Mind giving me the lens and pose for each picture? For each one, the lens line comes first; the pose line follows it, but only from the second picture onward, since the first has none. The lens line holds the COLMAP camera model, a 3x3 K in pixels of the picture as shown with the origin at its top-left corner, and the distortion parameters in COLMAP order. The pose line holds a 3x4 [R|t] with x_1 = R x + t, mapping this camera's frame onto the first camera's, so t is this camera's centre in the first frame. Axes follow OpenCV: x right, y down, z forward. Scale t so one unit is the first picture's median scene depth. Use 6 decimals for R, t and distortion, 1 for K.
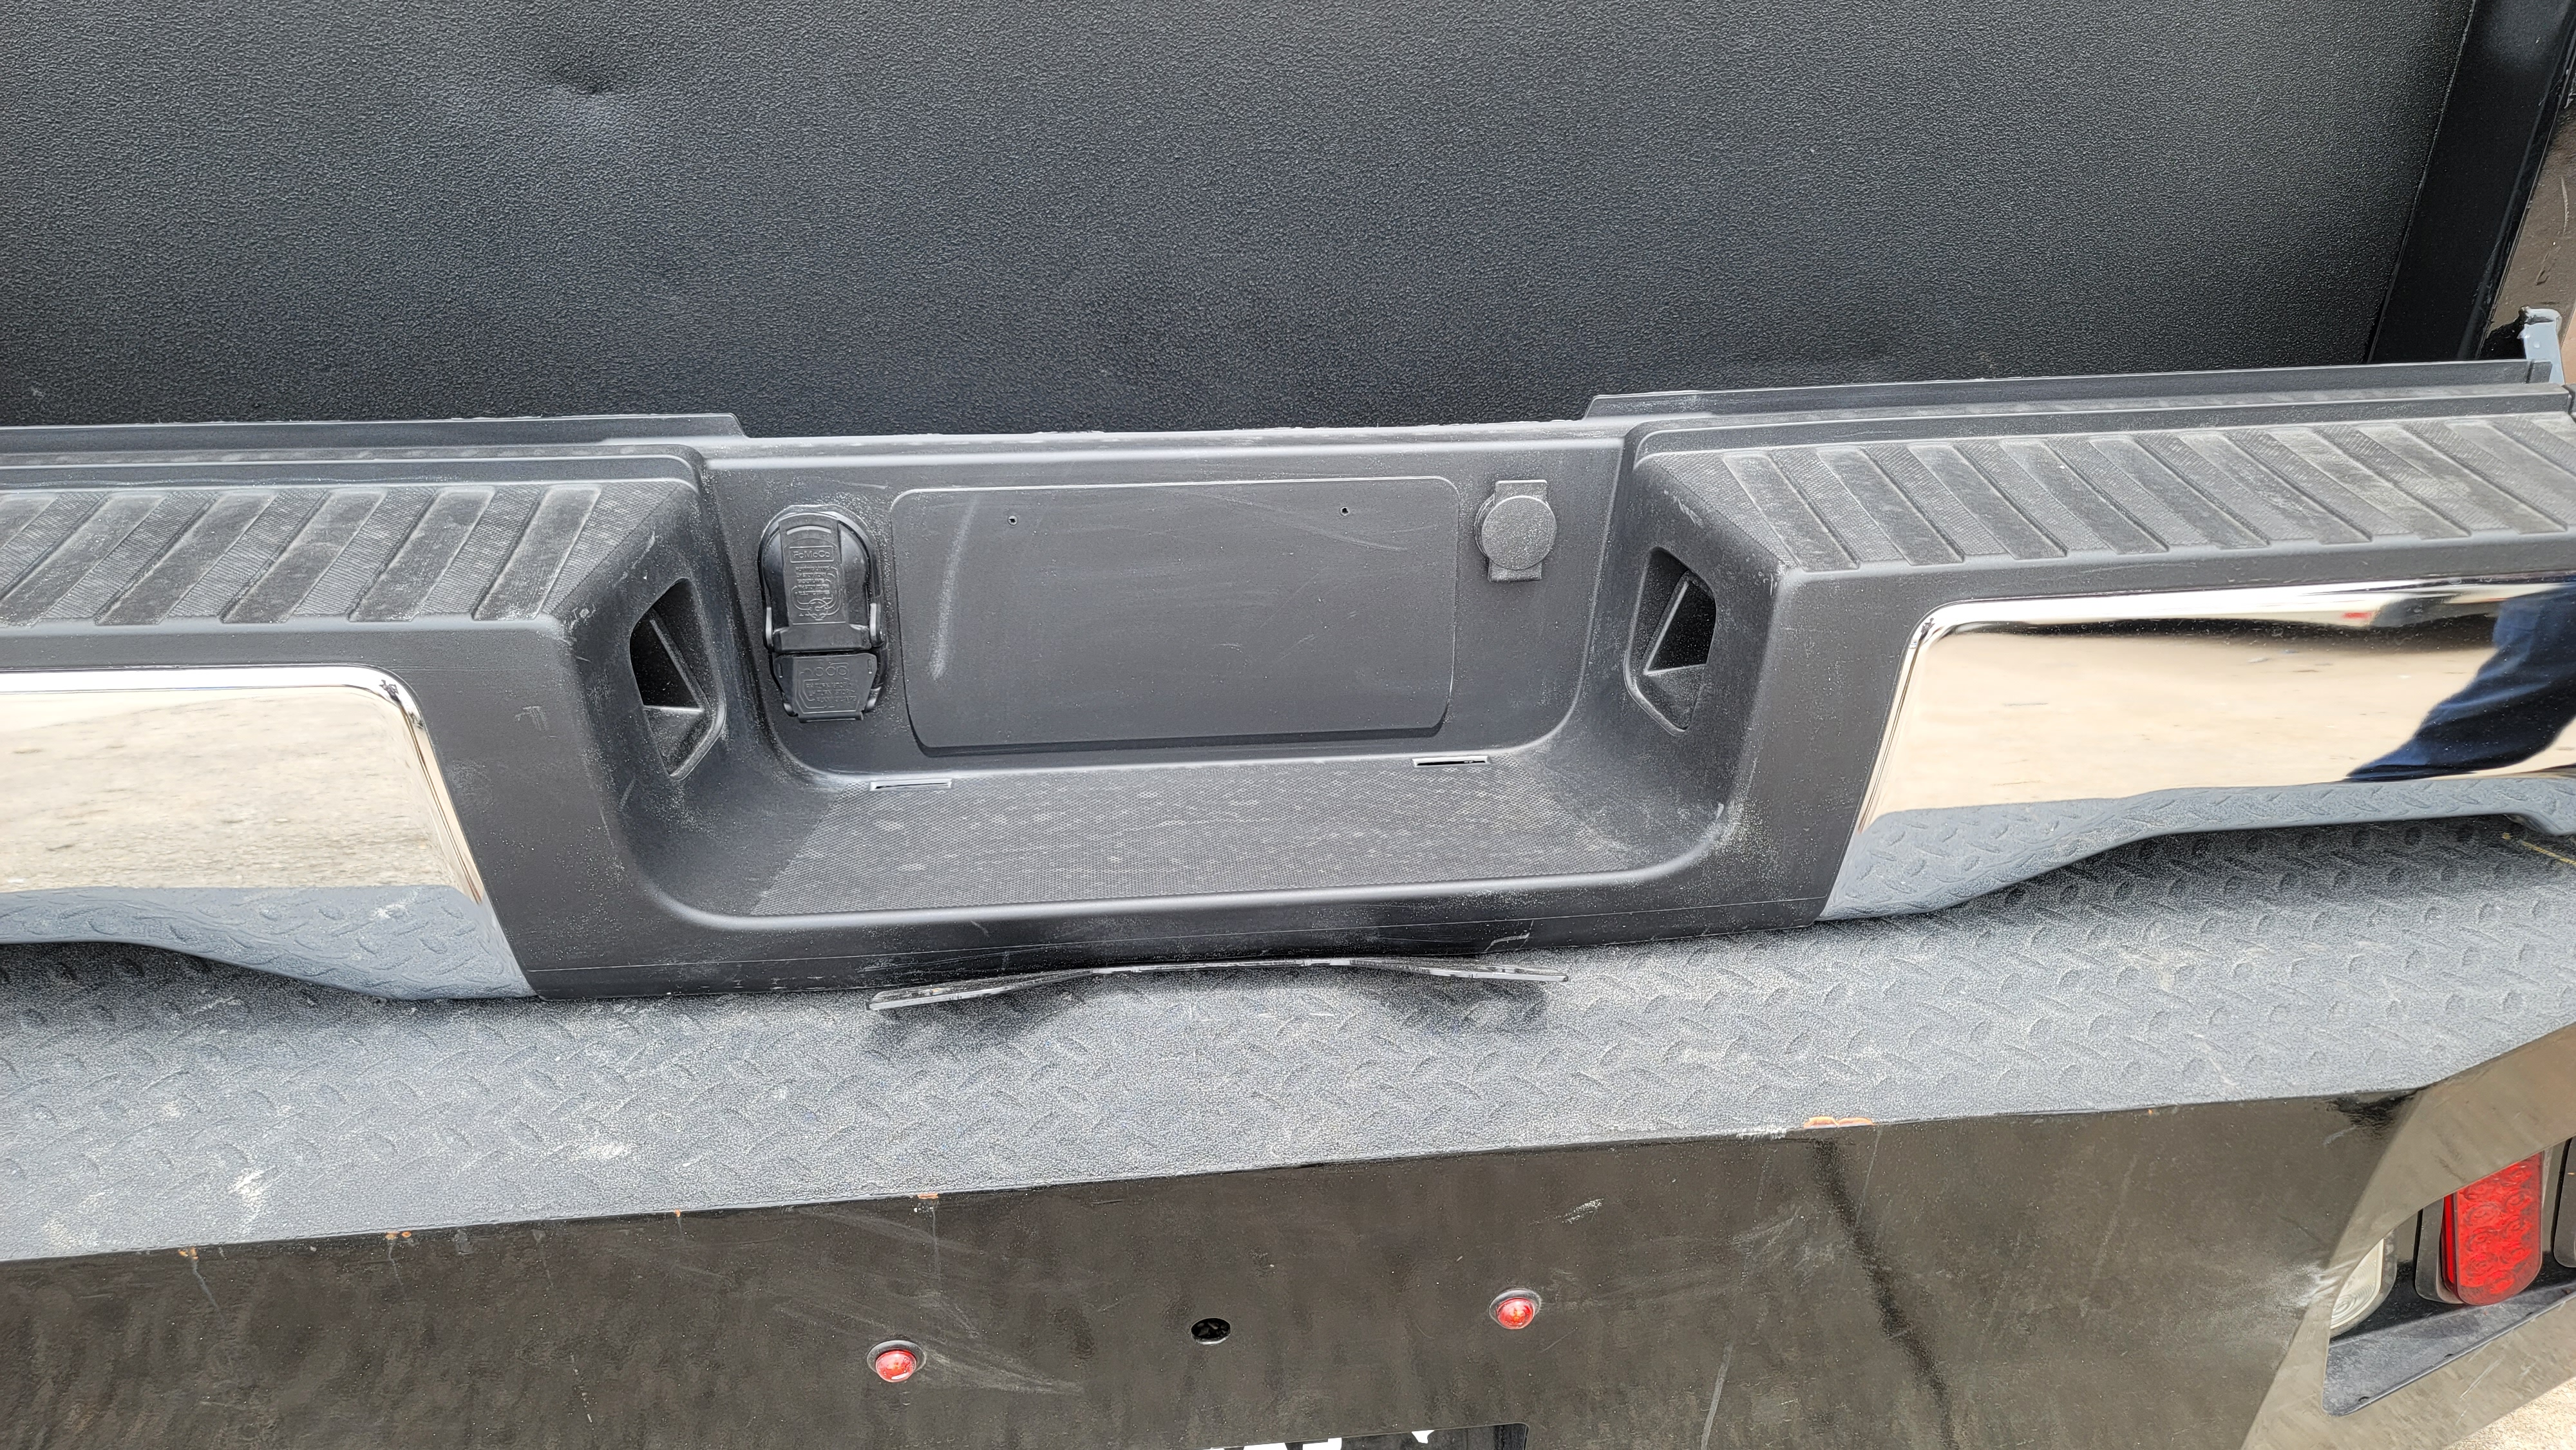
lens RADIAL K [[1904.4, 0, 1324.5], [0, 1904.4, 714.4], [0, 0, 1]] dist [0.087660, -0.060546]
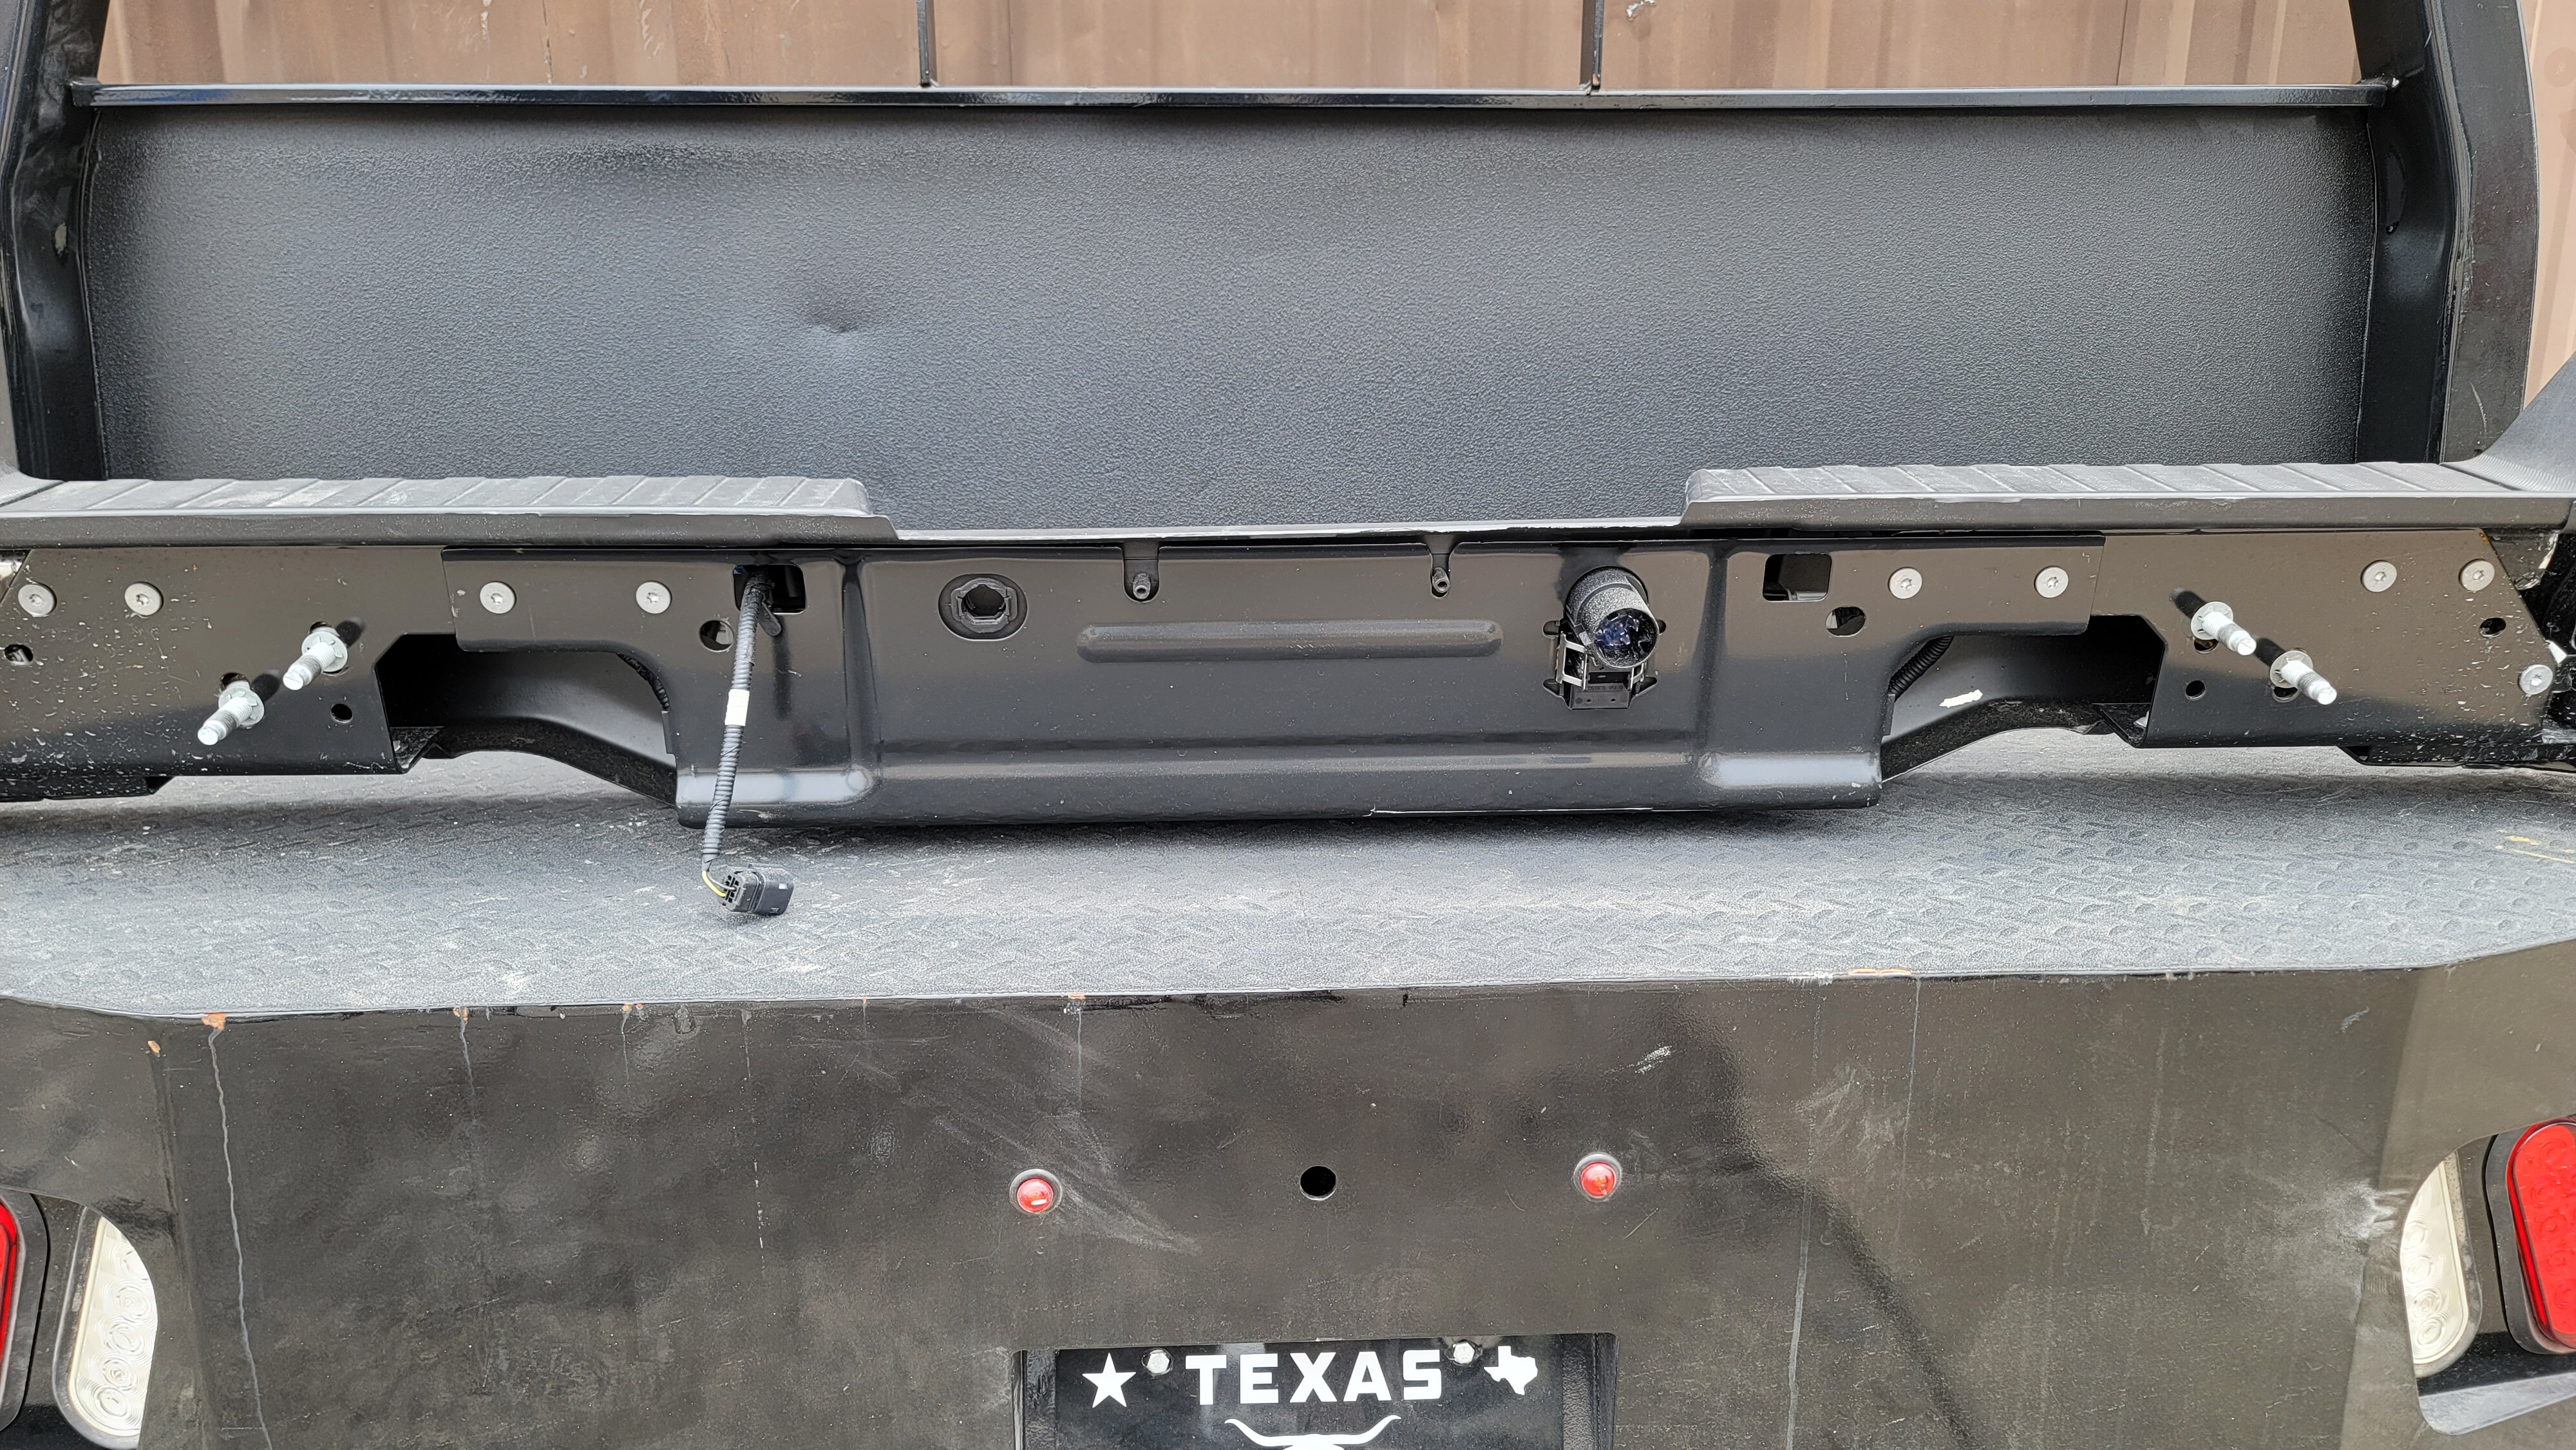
lens RADIAL K [[1904.4, 0, 1324.5], [0, 1904.4, 714.4], [0, 0, 1]] dist [0.087660, -0.060546]
pose [[0.998416, -0.011752, -0.055029, 0.007345], [-0.006907, 0.944958, -0.327118, 0.418524], [0.055844, 0.326980, 0.943380, -0.117245]]
